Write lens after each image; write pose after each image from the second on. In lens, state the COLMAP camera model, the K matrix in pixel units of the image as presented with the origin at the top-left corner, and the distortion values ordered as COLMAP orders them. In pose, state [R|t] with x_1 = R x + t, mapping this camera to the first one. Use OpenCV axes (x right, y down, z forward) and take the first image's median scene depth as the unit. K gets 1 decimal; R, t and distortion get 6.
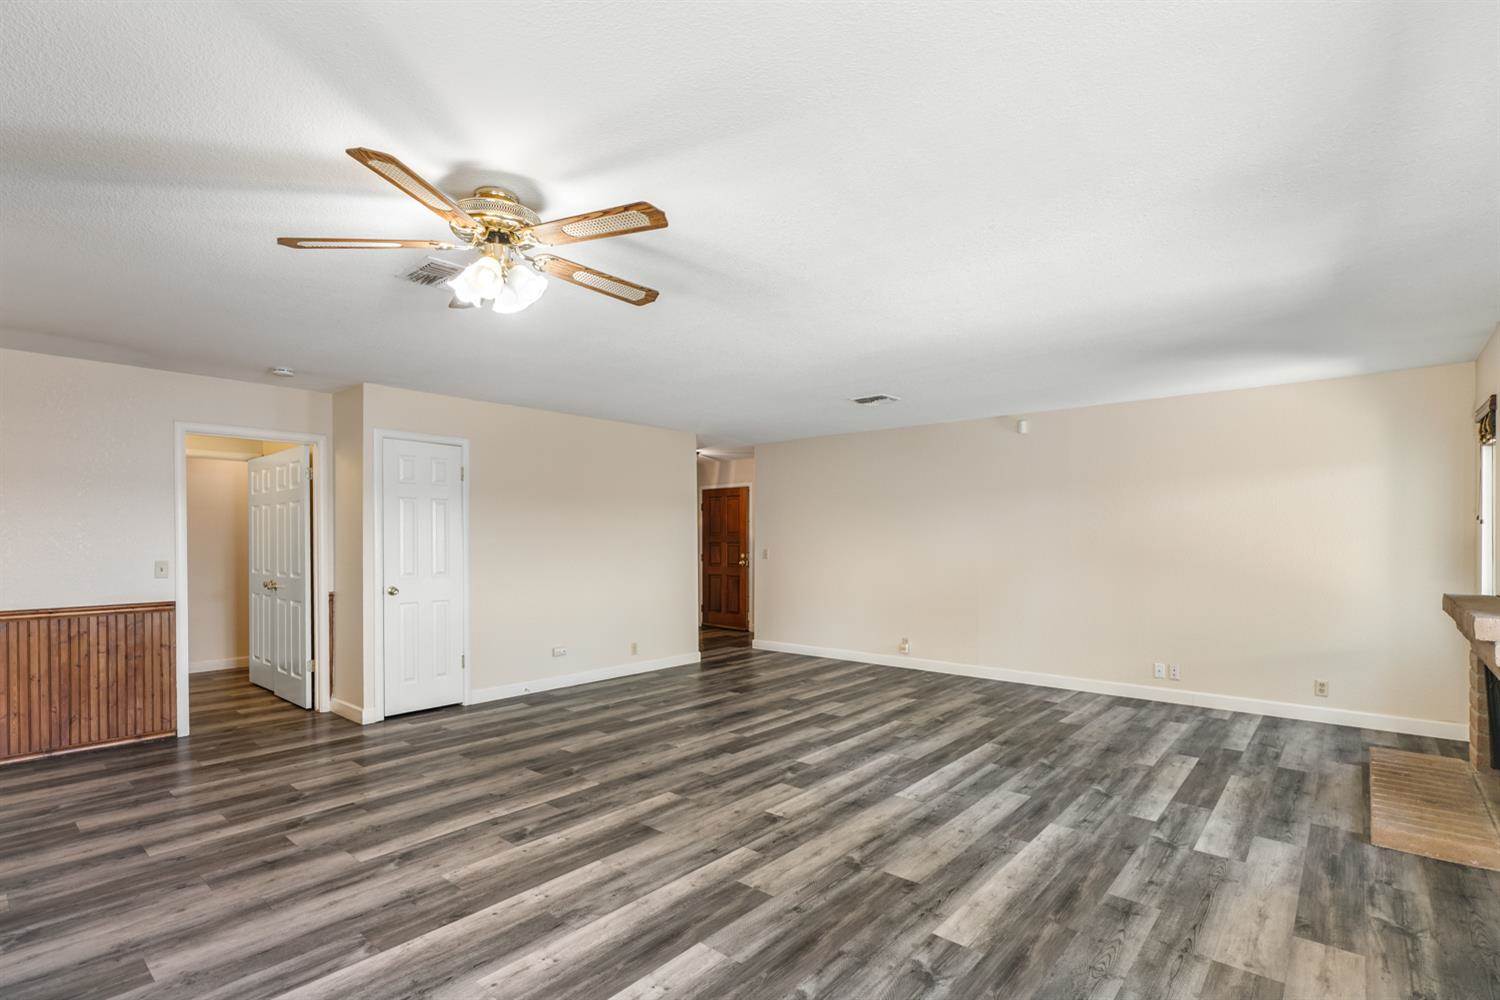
lens RADIAL K [[706.3, 0, 721.9], [0, 706.3, 545.3], [0, 0, 1]] dist [-0.004836, -0.000201]
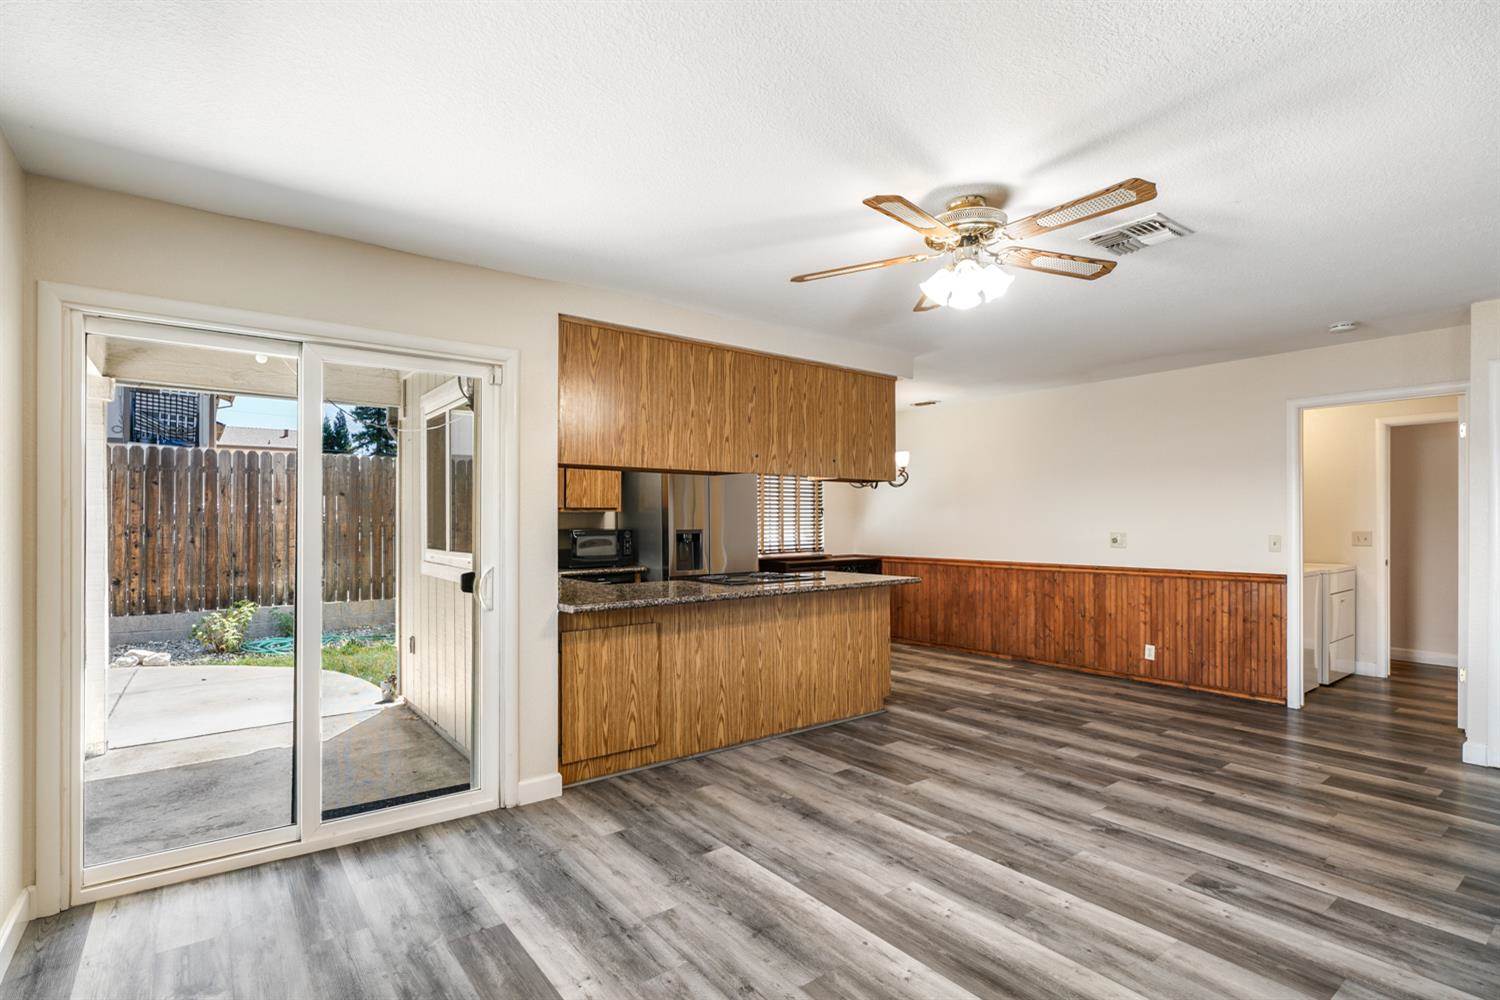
lens RADIAL K [[719.2, 0, 747.9], [0, 719.2, 515.5], [0, 0, 1]] dist [-0.000308, -0.000631]
pose [[-0.187150, -0.002392, -0.982329, 0.514927], [-0.003018, 0.999994, -0.001860, -0.003600], [0.982327, 0.002617, -0.187156, 0.532629]]
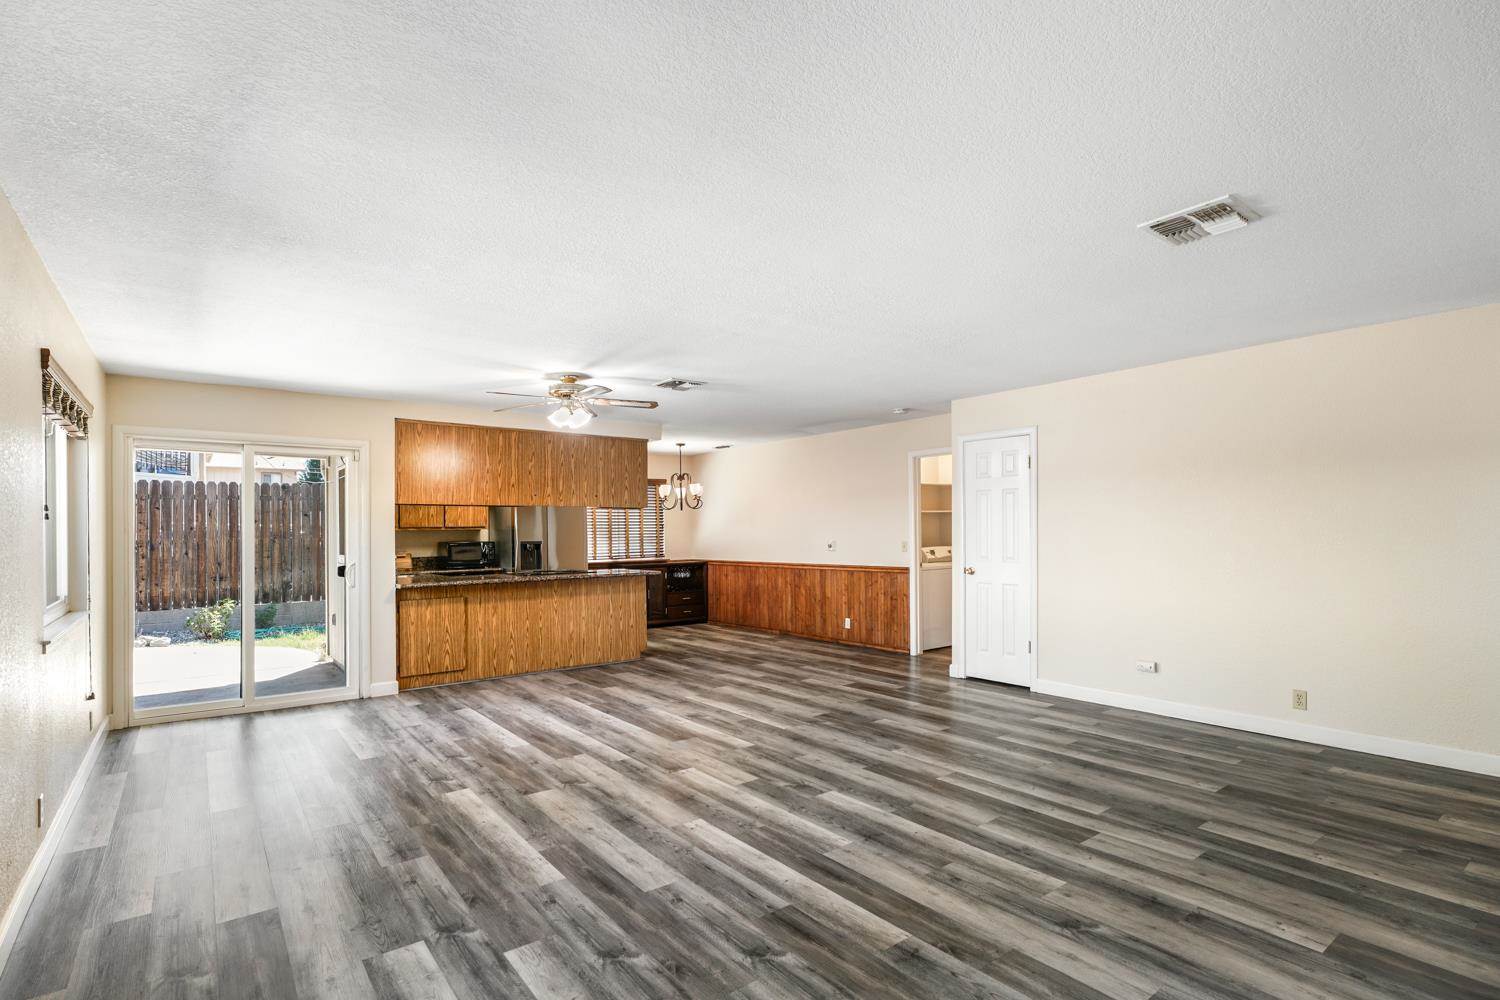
lens RADIAL K [[723.4, 0, 740.8], [0, 723.4, 524.0], [0, 0, 1]] dist [-0.003205, 0.000235]
pose [[-0.189609, -0.004609, -0.981849, 1.095837], [0.005700, 0.999967, -0.005795, -0.012066], [0.981843, -0.006695, -0.189577, 1.185892]]
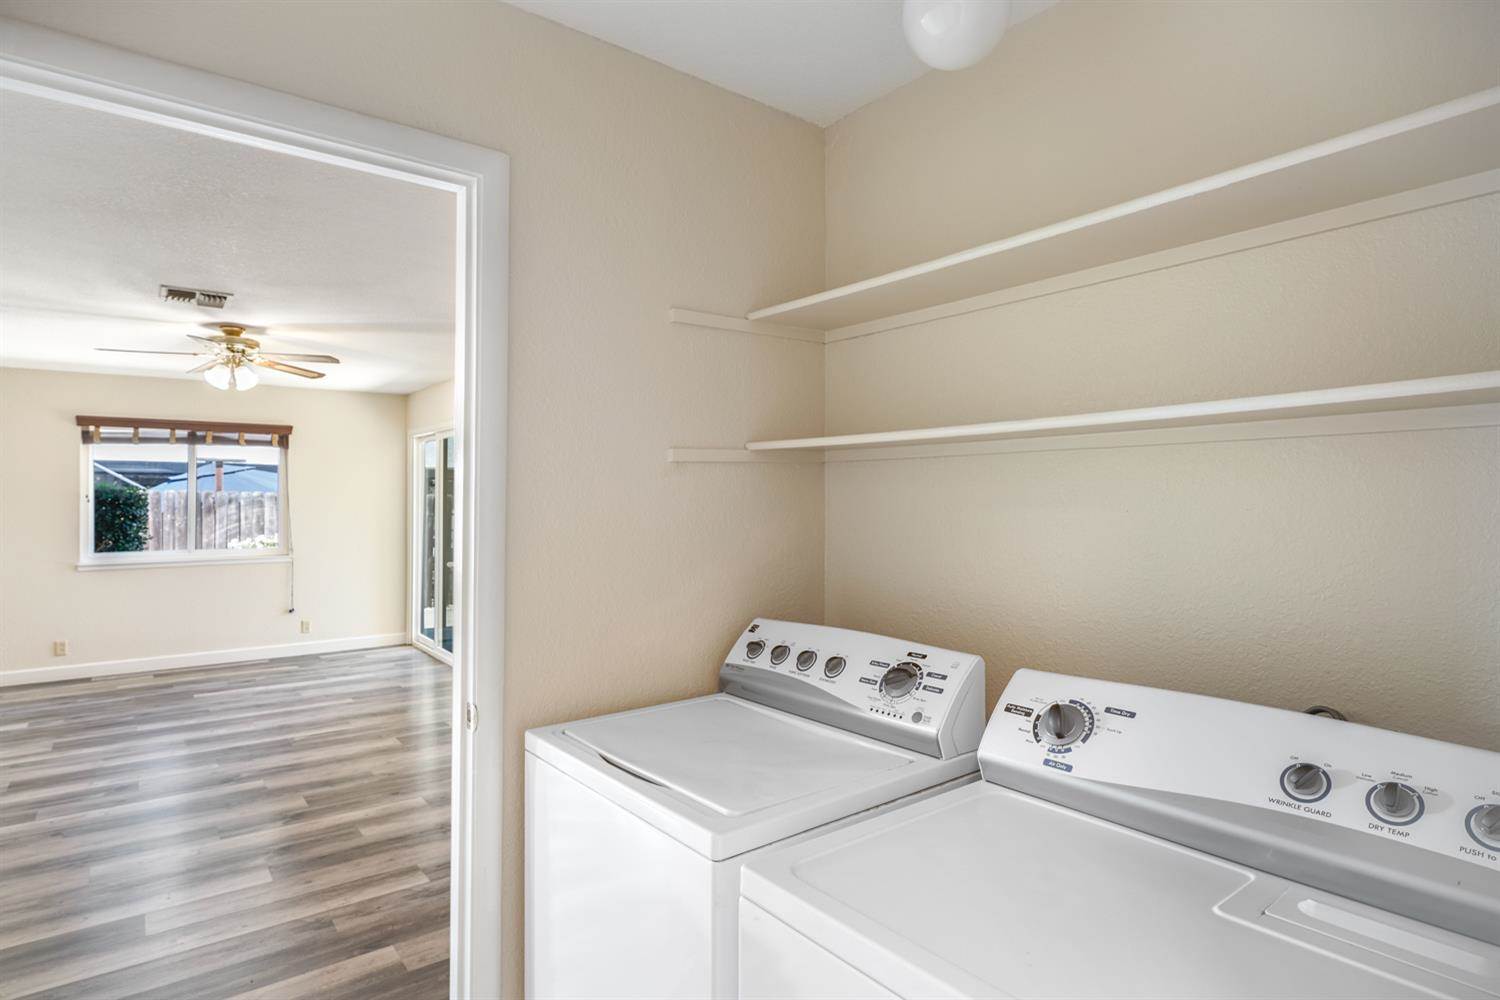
lens RADIAL K [[792.5, 0, 750.0], [0, 792.5, 500.0], [0, 0, 1]] dist [-0.005657, -0.001826]
pose [[-0.985579, 0.003729, 0.169175, -1.233874], [0.004956, 0.999964, 0.006829, -0.039047], [-0.169144, 0.007569, -0.985562, 1.718217]]
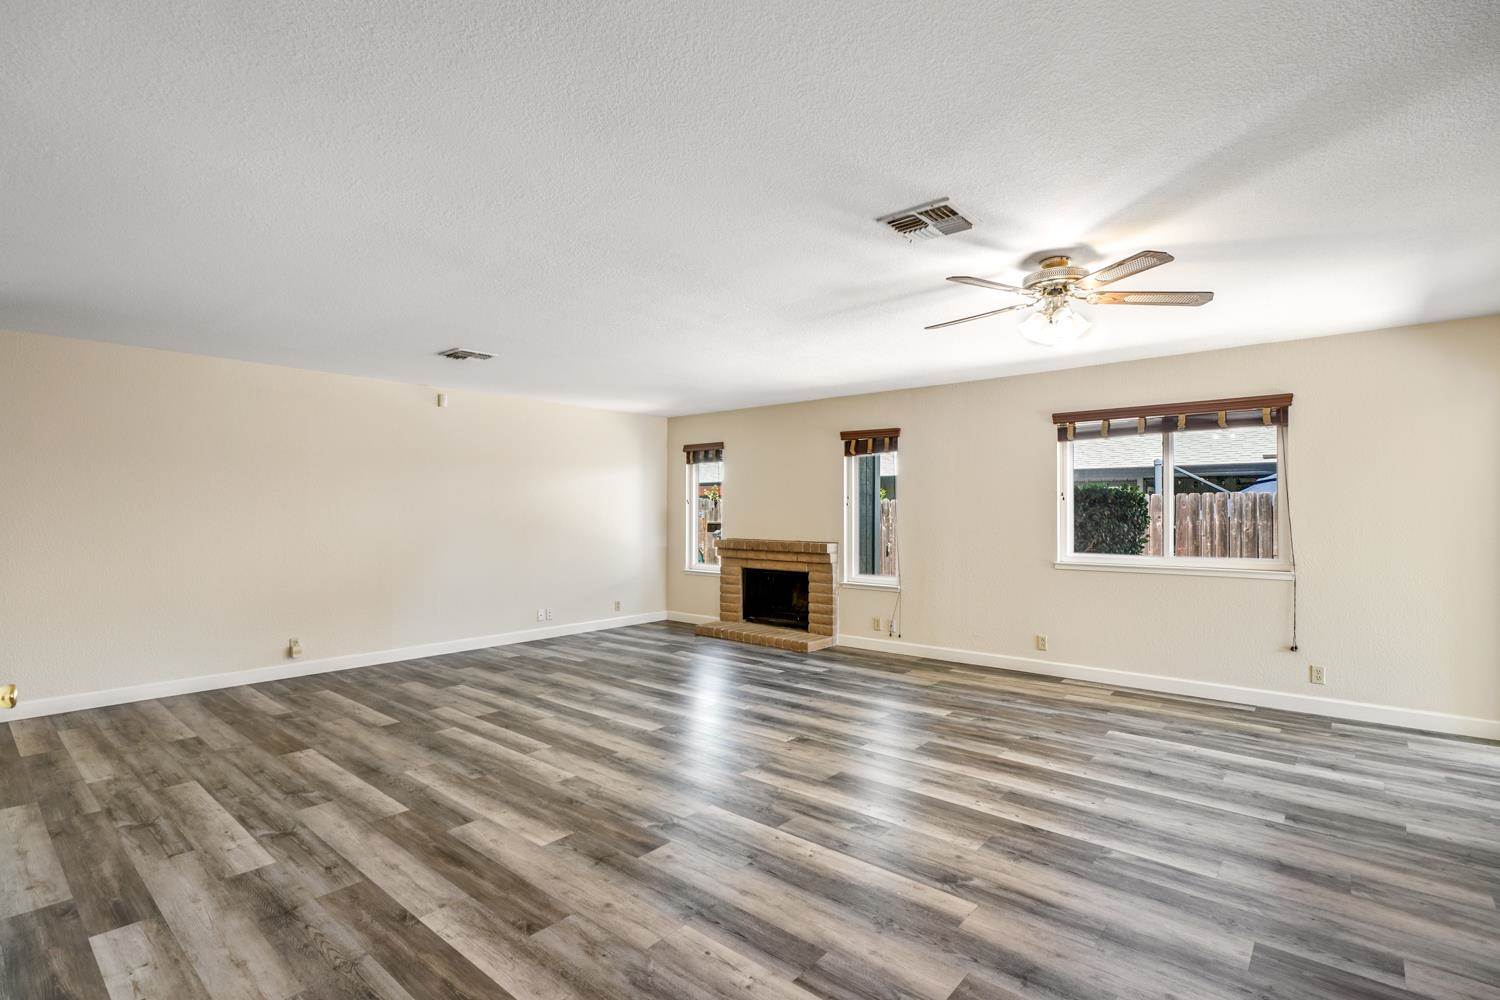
lens RADIAL K [[710.5, 0, 750.0], [0, 710.5, 500.0], [0, 0, 1]] dist [-0.002350, -0.000184]
pose [[-0.025879, 0.018850, 0.999487, -1.033368], [0.006371, 0.999805, -0.018691, -0.006032], [-0.999645, 0.005884, -0.025994, 0.990547]]
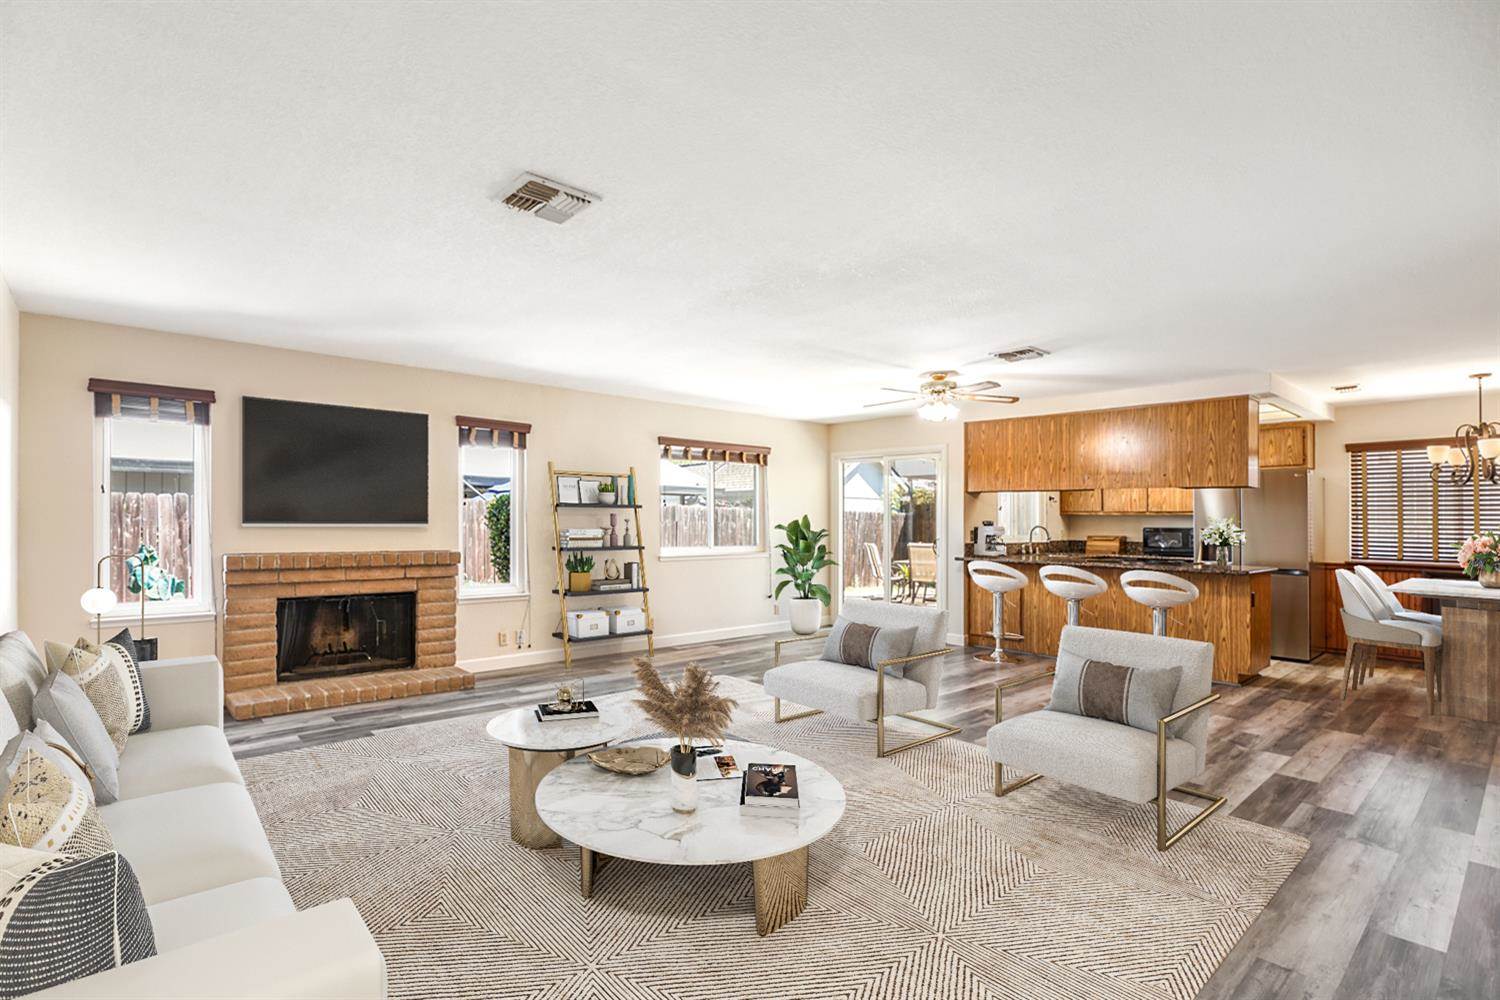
lens RADIAL K [[707.4, 0, 713.7], [0, 707.4, 518.7], [0, 0, 1]] dist [-0.001776, -0.000011]
pose [[-0.991360, -0.004912, 0.131079, 0.080743], [-0.004379, 0.999981, 0.004351, -0.004336], [-0.131098, 0.003739, -0.991362, 2.157952]]
